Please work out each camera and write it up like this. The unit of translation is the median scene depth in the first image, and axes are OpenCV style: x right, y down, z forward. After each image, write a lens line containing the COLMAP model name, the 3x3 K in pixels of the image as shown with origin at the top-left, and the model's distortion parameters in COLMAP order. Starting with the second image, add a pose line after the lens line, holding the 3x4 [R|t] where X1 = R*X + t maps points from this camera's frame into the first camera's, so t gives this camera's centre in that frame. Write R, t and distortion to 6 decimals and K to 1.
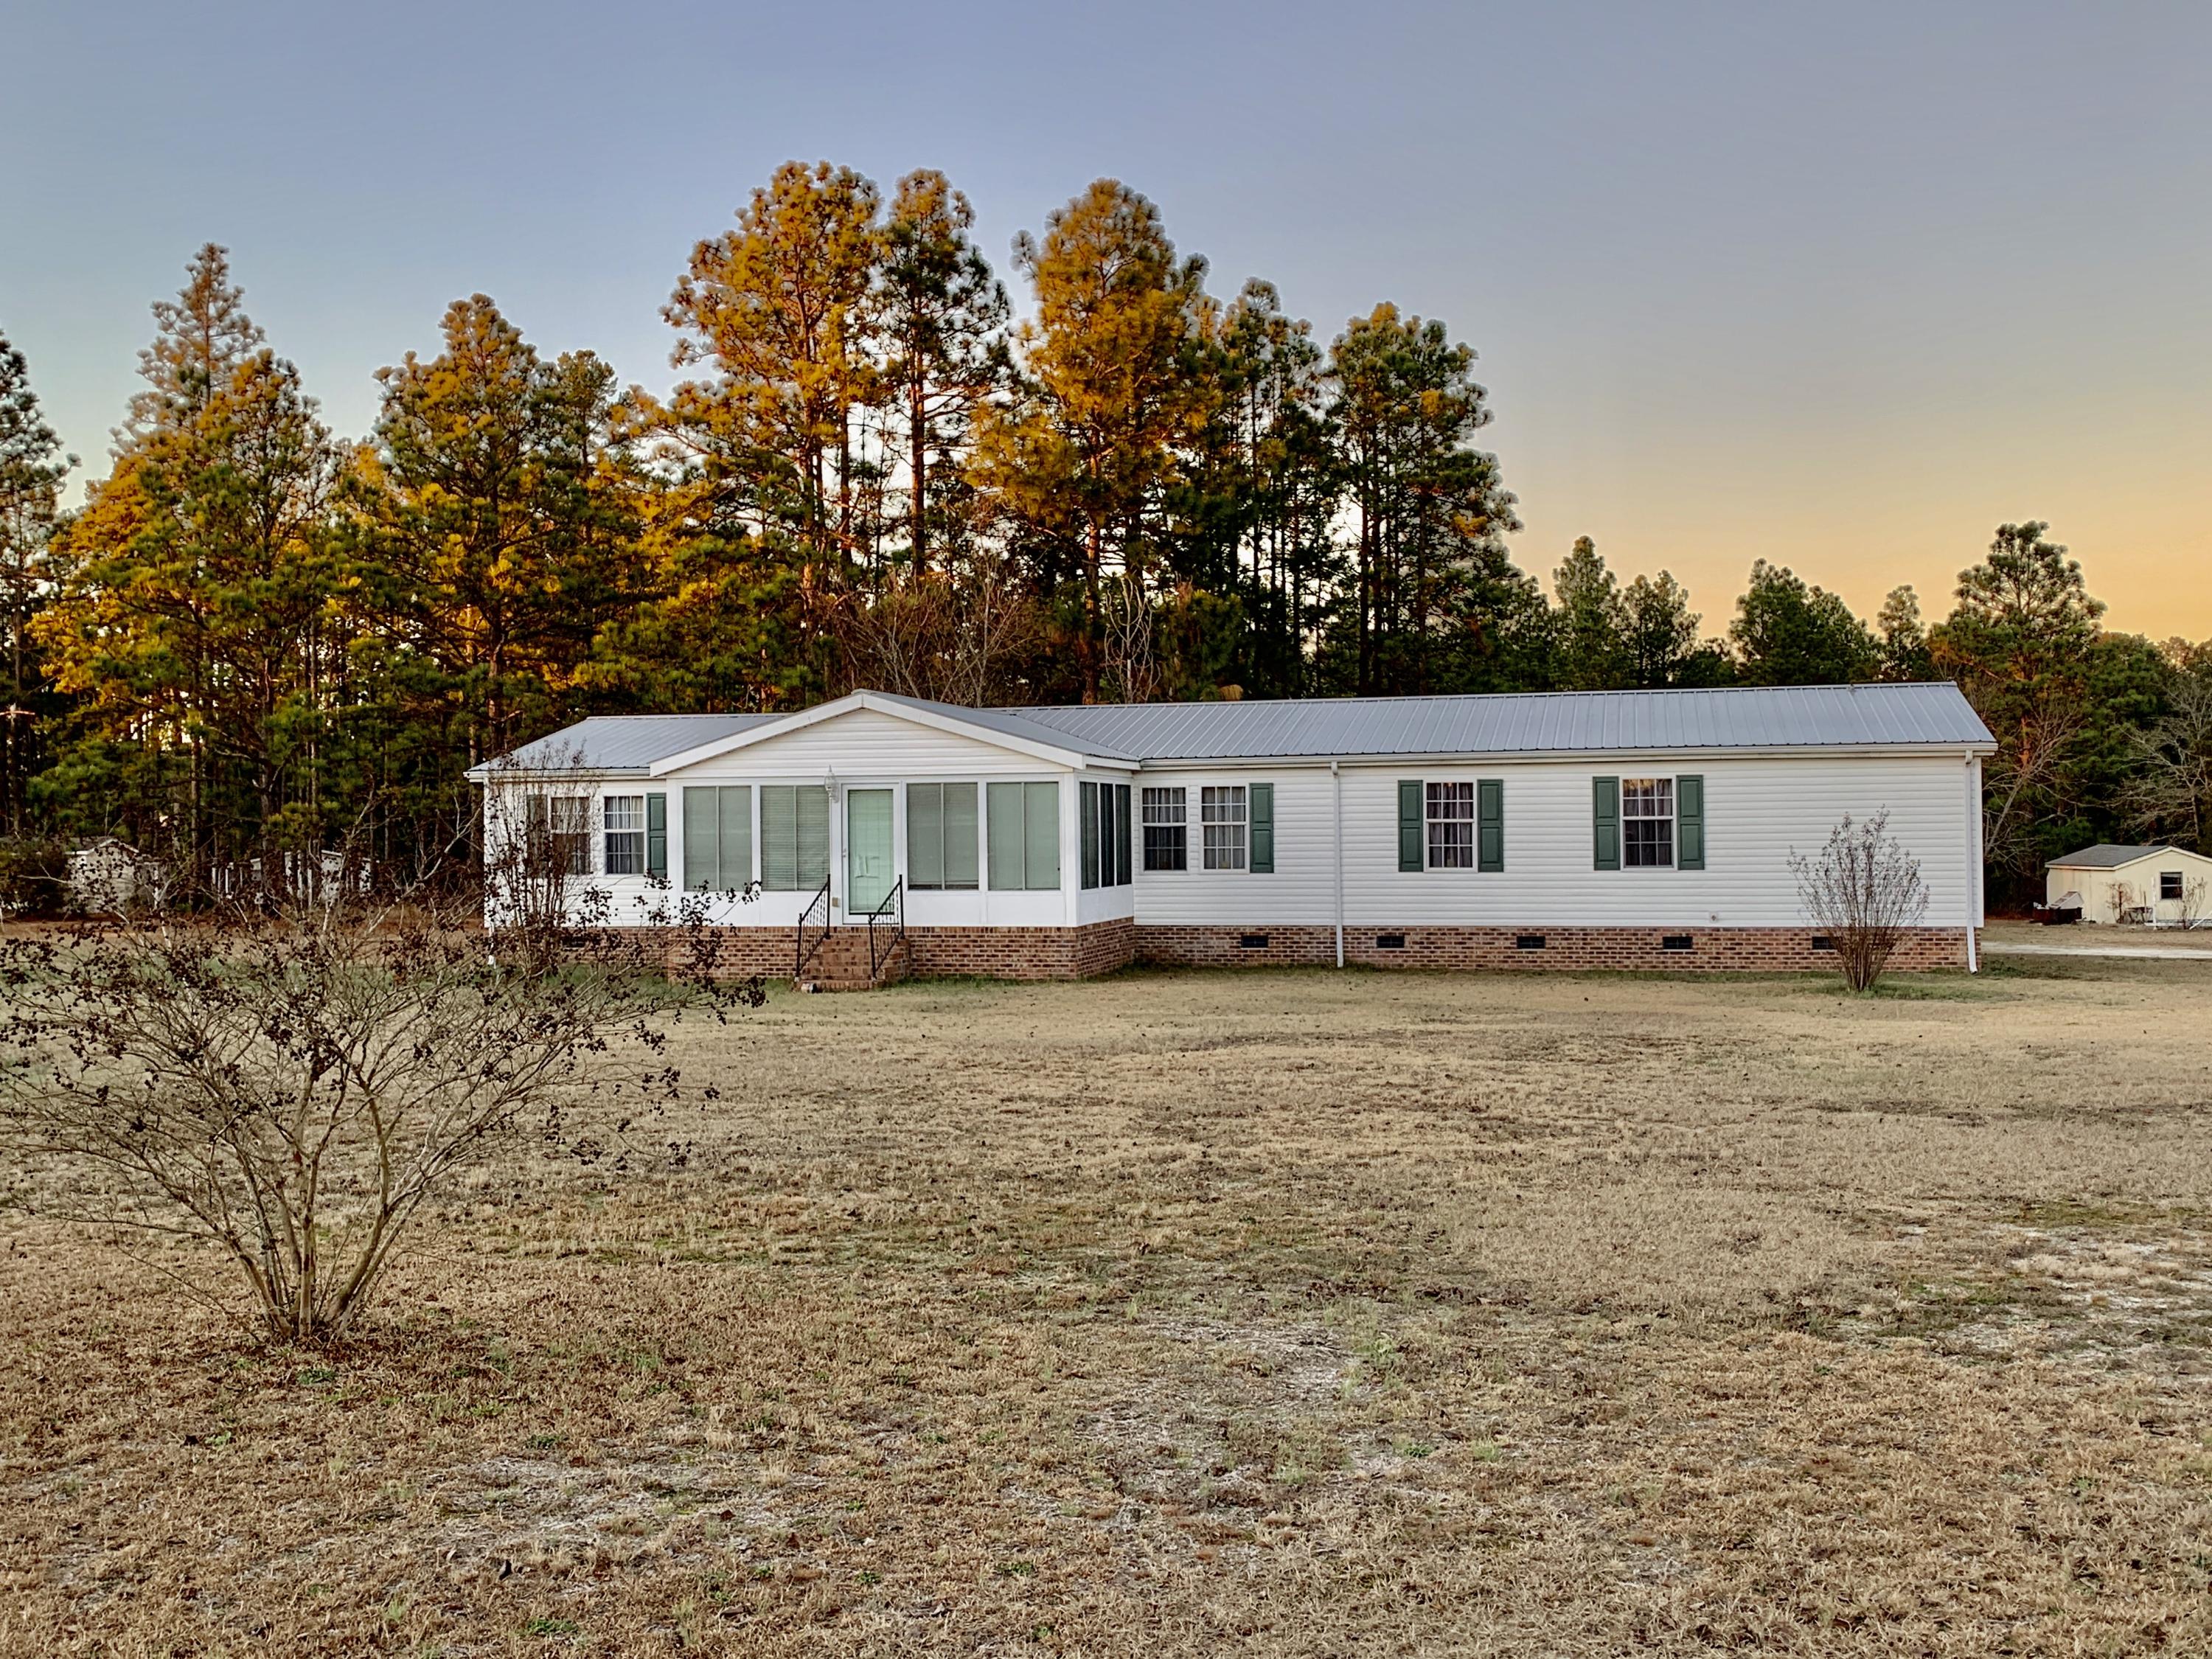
lens RADIAL K [[2244.5, 0, 1106.0], [0, 2244.5, 829.5], [0, 0, 1]] dist [0.089371, -0.268300]
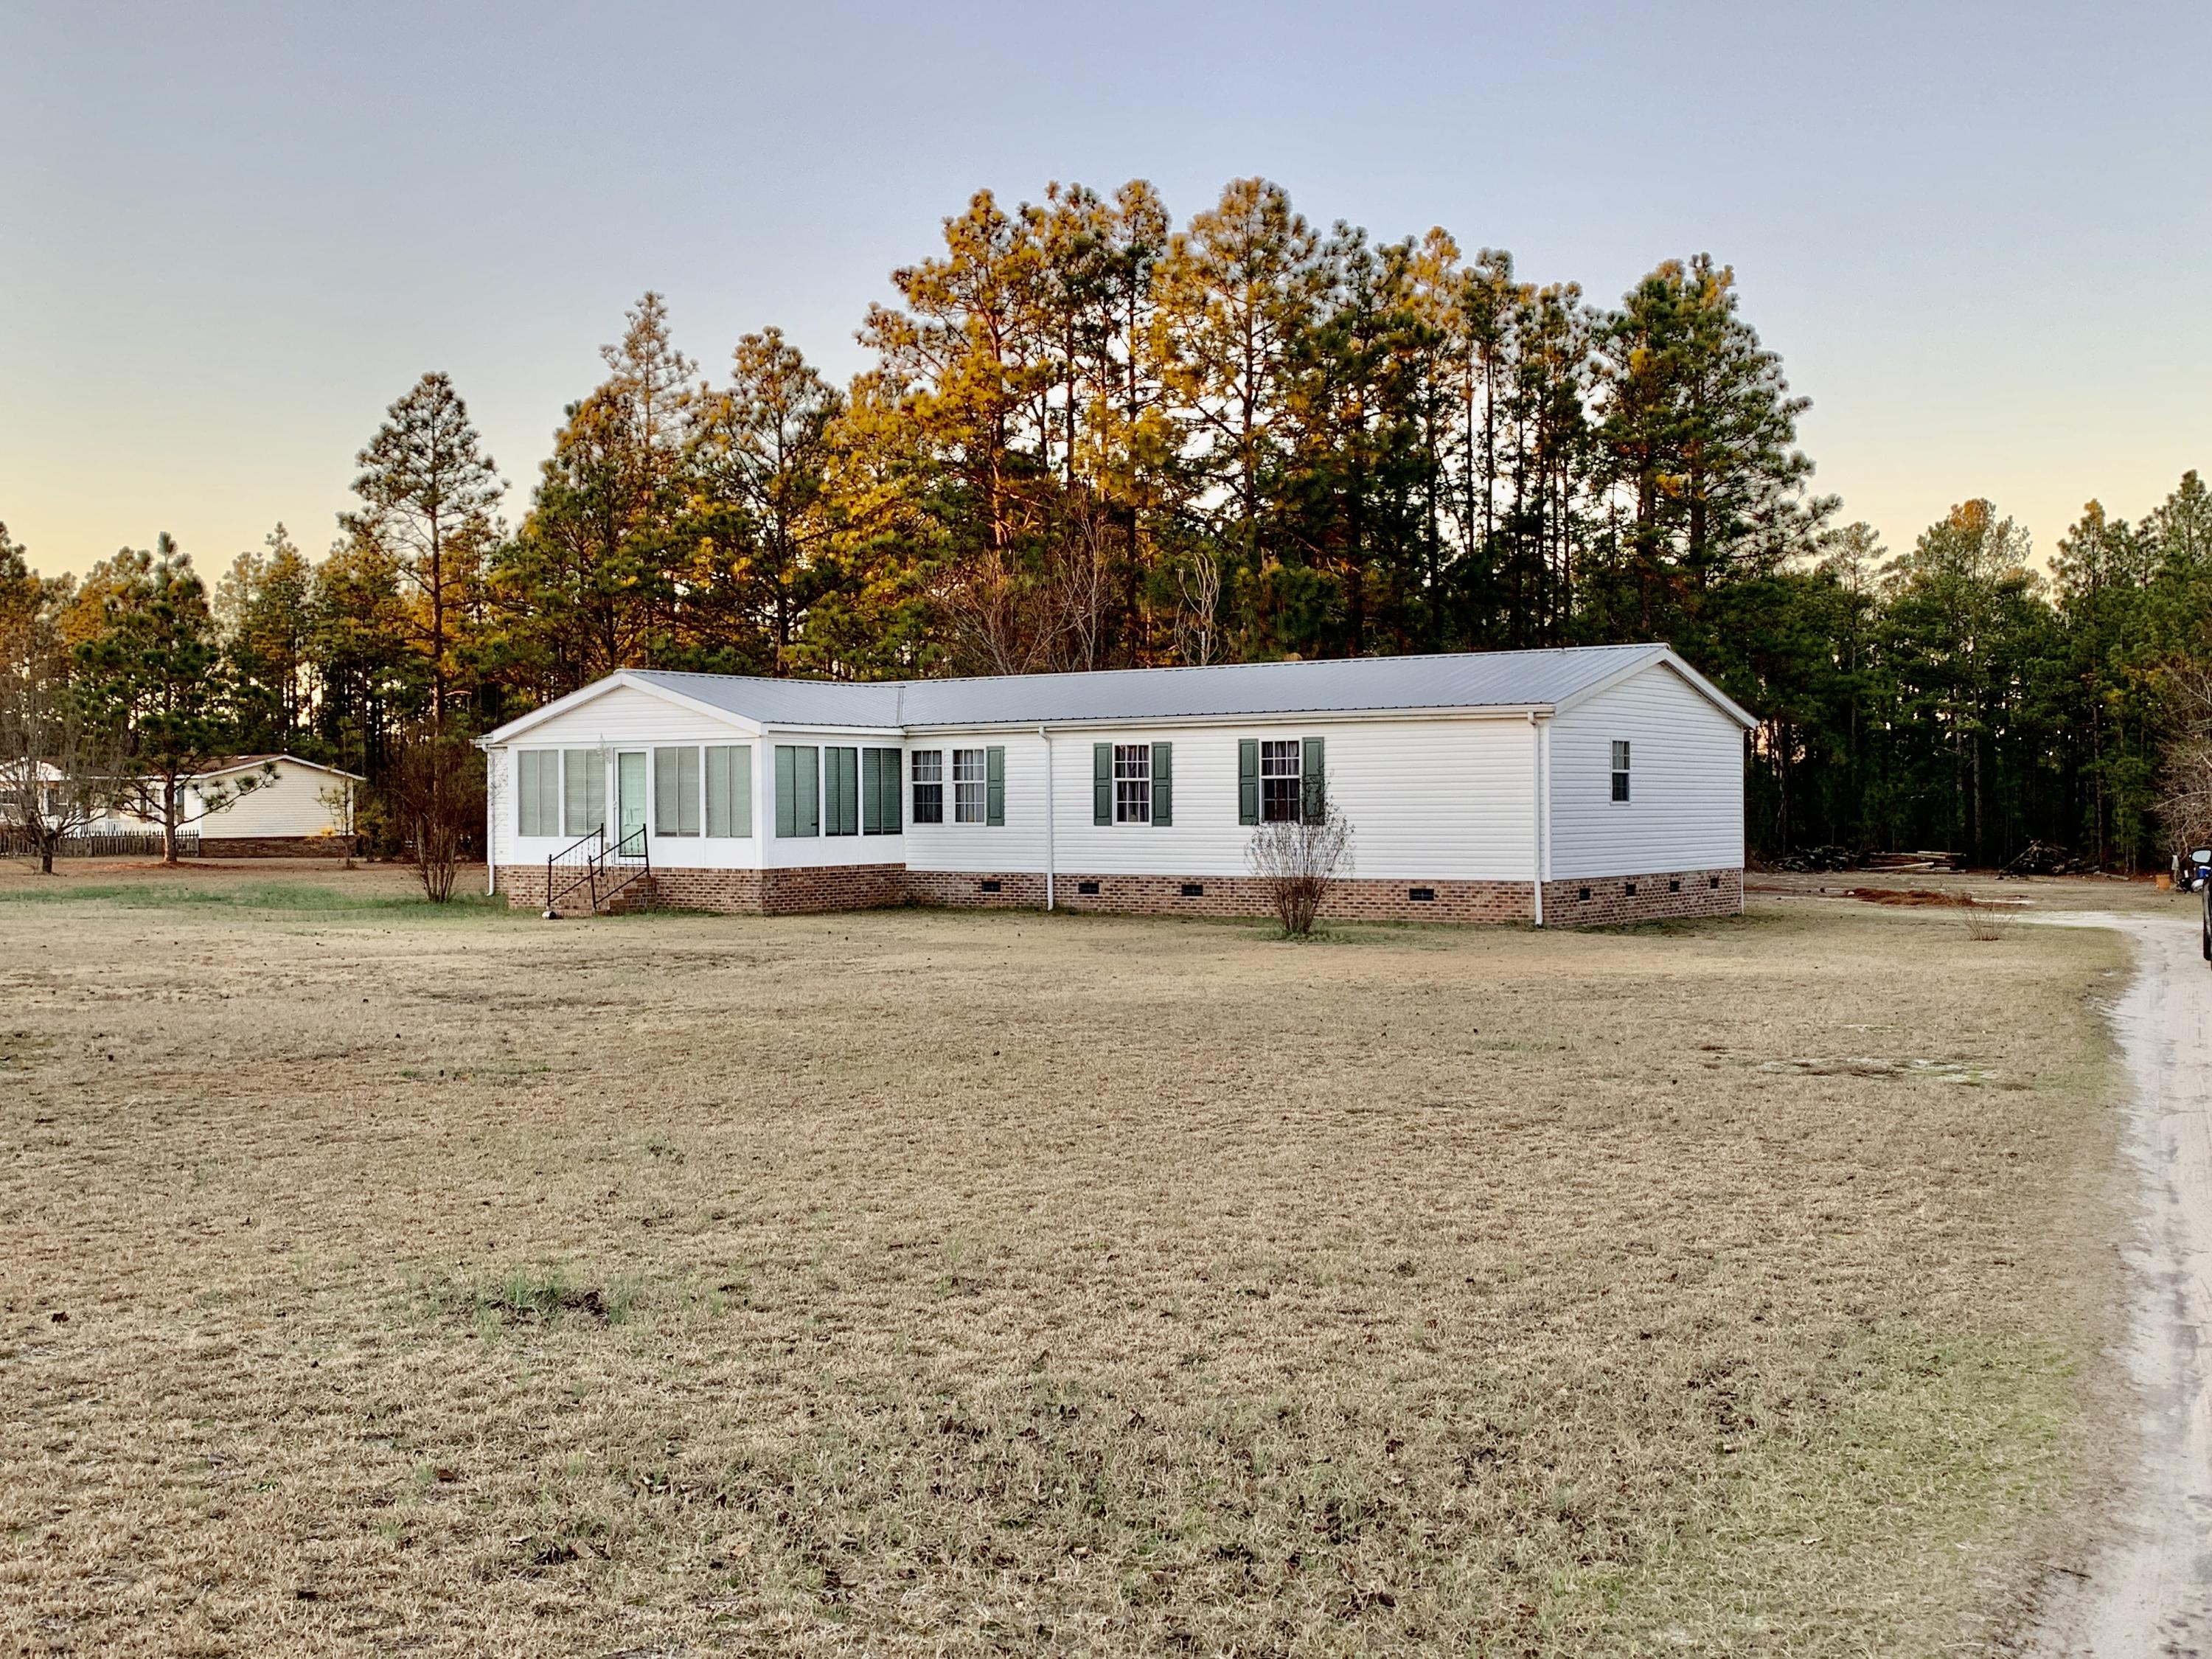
lens RADIAL K [[2244.5, 0, 1106.0], [0, 2244.5, 829.5], [0, 0, 1]] dist [0.089371, -0.268300]
pose [[0.931953, 0.007963, -0.362491, 0.538275], [-0.001921, 0.999853, 0.017026, 0.001904], [0.362574, -0.015171, 0.931832, -0.034341]]
